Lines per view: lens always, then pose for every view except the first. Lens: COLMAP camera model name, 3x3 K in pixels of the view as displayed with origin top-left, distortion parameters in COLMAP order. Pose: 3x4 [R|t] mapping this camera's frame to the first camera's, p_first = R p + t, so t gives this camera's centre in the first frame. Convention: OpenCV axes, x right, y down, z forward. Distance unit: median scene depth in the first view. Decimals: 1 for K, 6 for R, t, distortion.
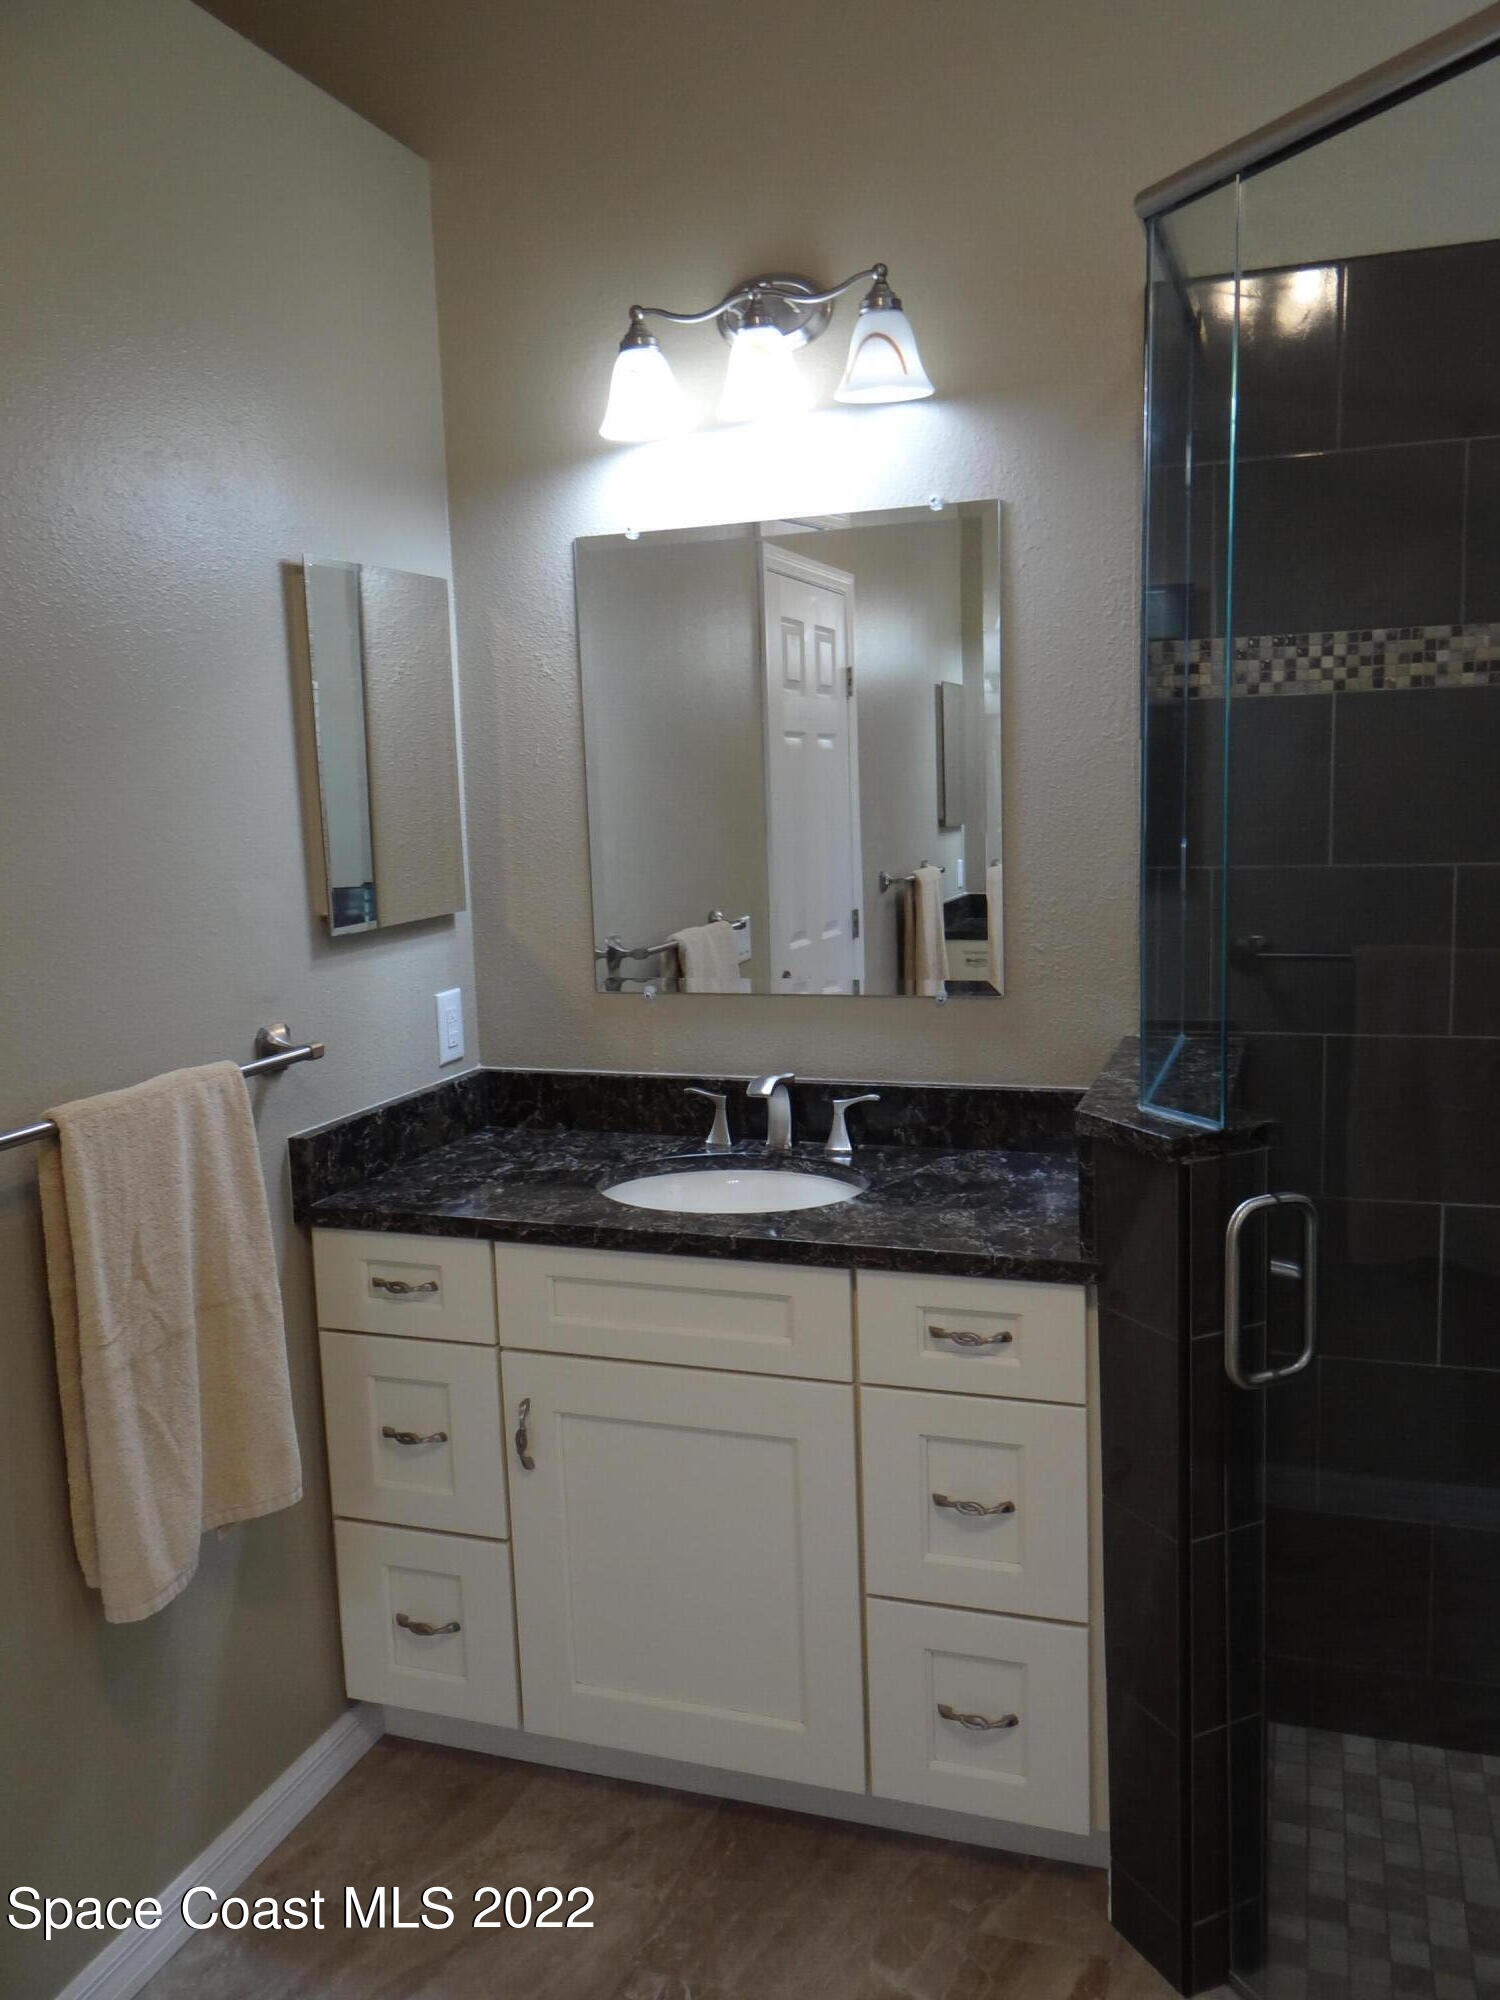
lens RADIAL K [[1618.4, 0, 749.0], [0, 1618.4, 1005.2], [0, 0, 1]] dist [0.006961, -0.002274]
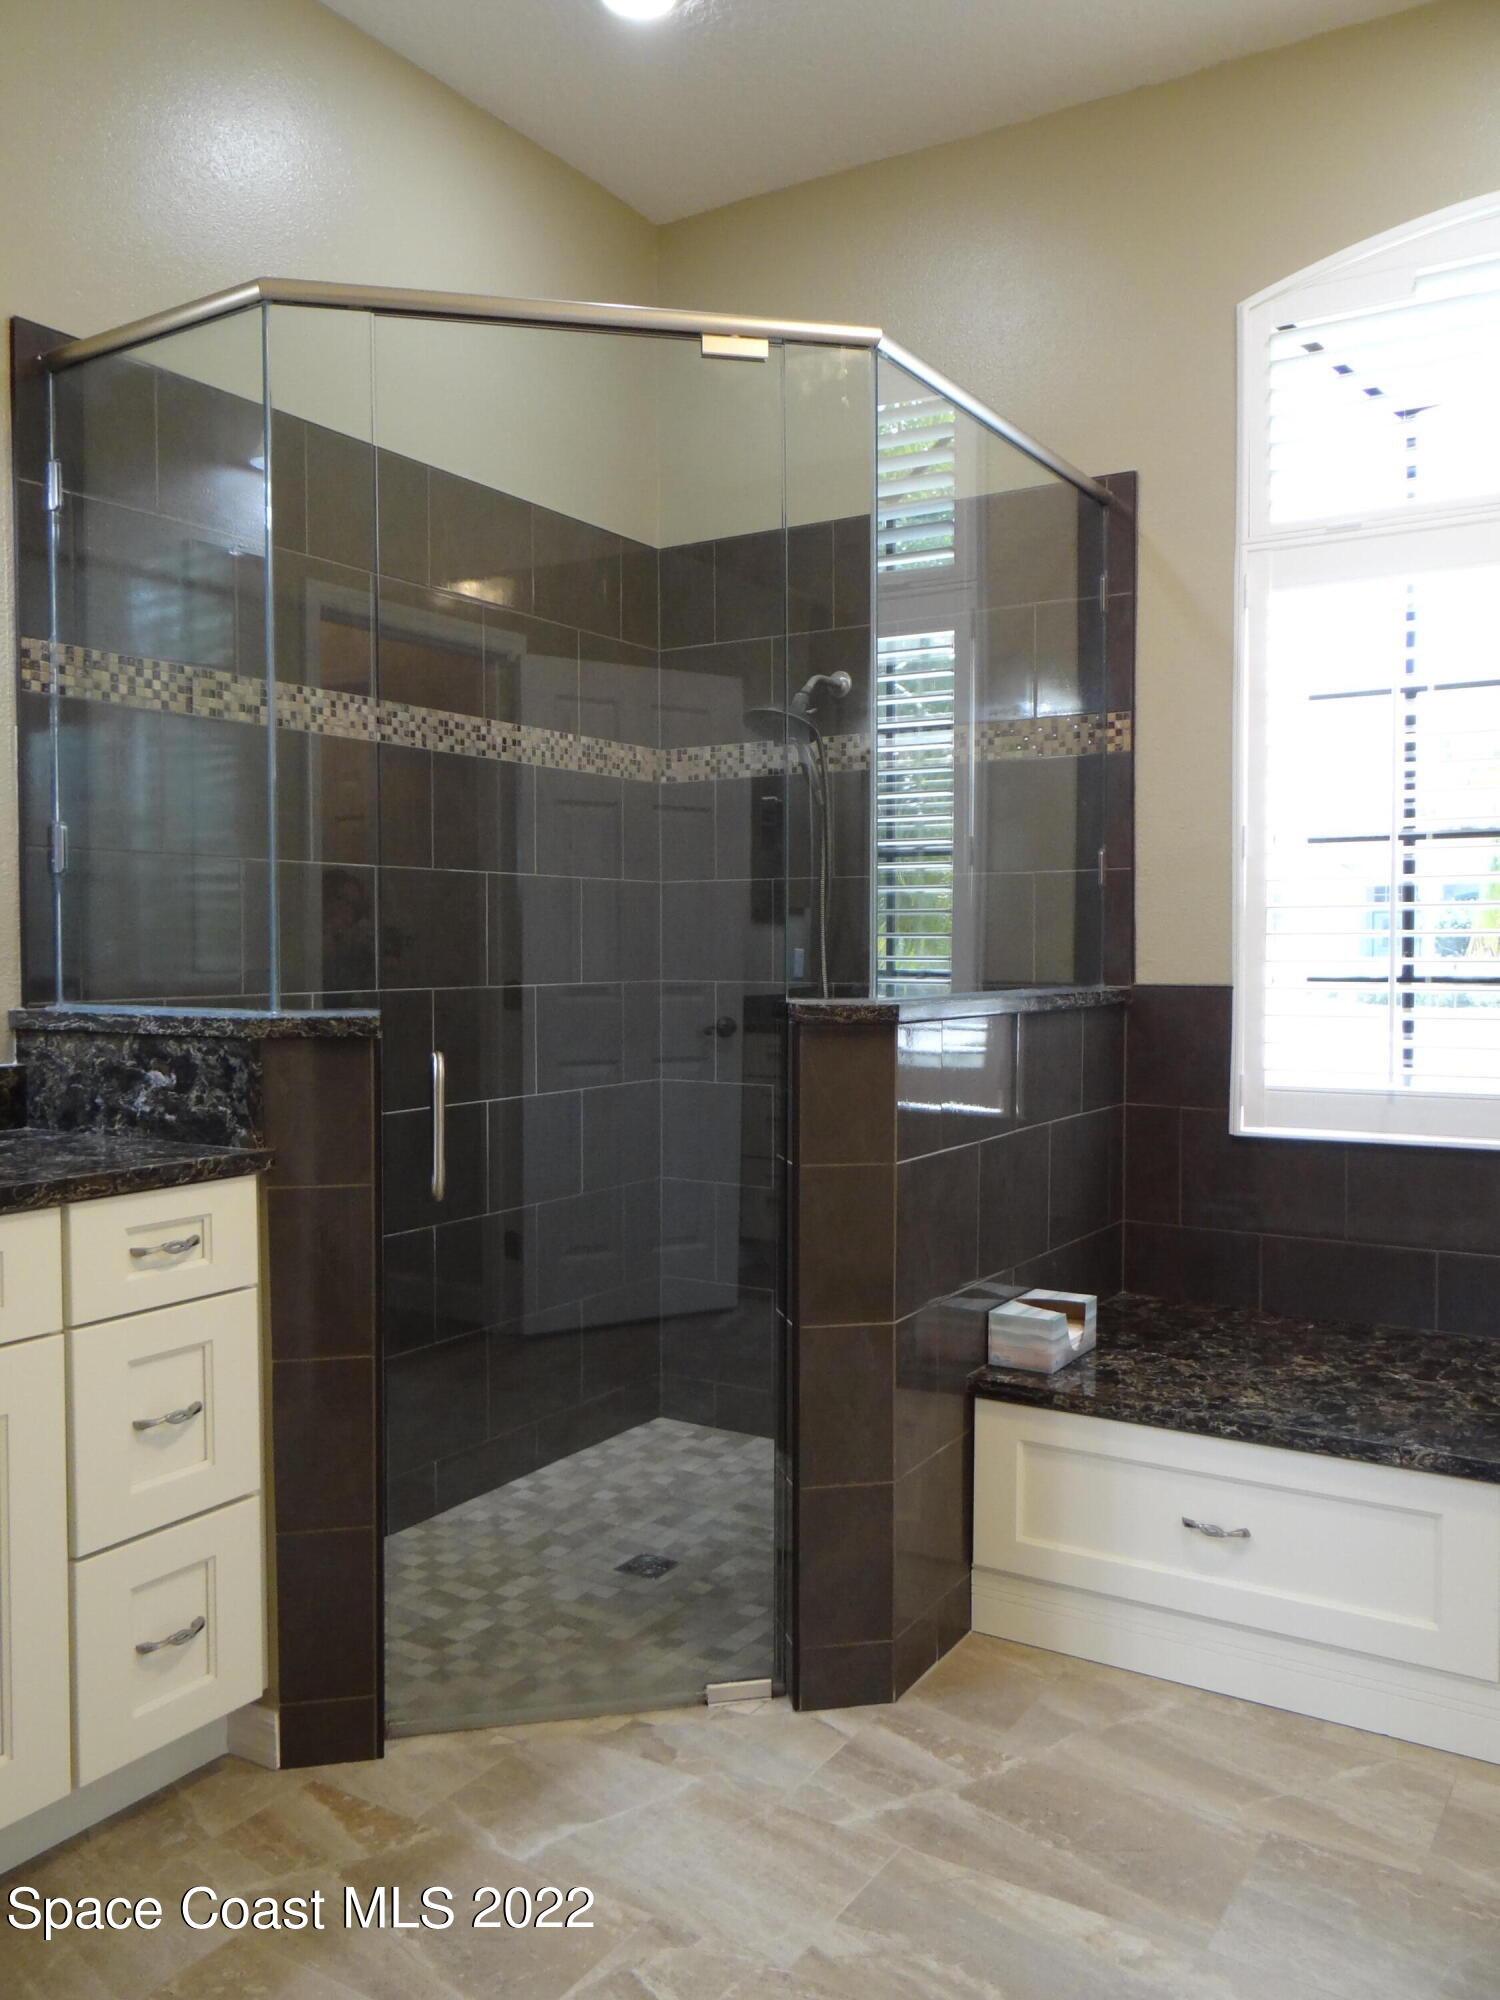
lens RADIAL K [[1618.4, 0, 744.7], [0, 1618.4, 998.0], [0, 0, 1]] dist [0.006961, -0.002274]
pose [[0.223711, 0.002067, 0.974653, -0.725017], [0.134235, 0.990403, -0.032911, 0.117464], [-0.965368, 0.138195, 0.221286, 0.353086]]
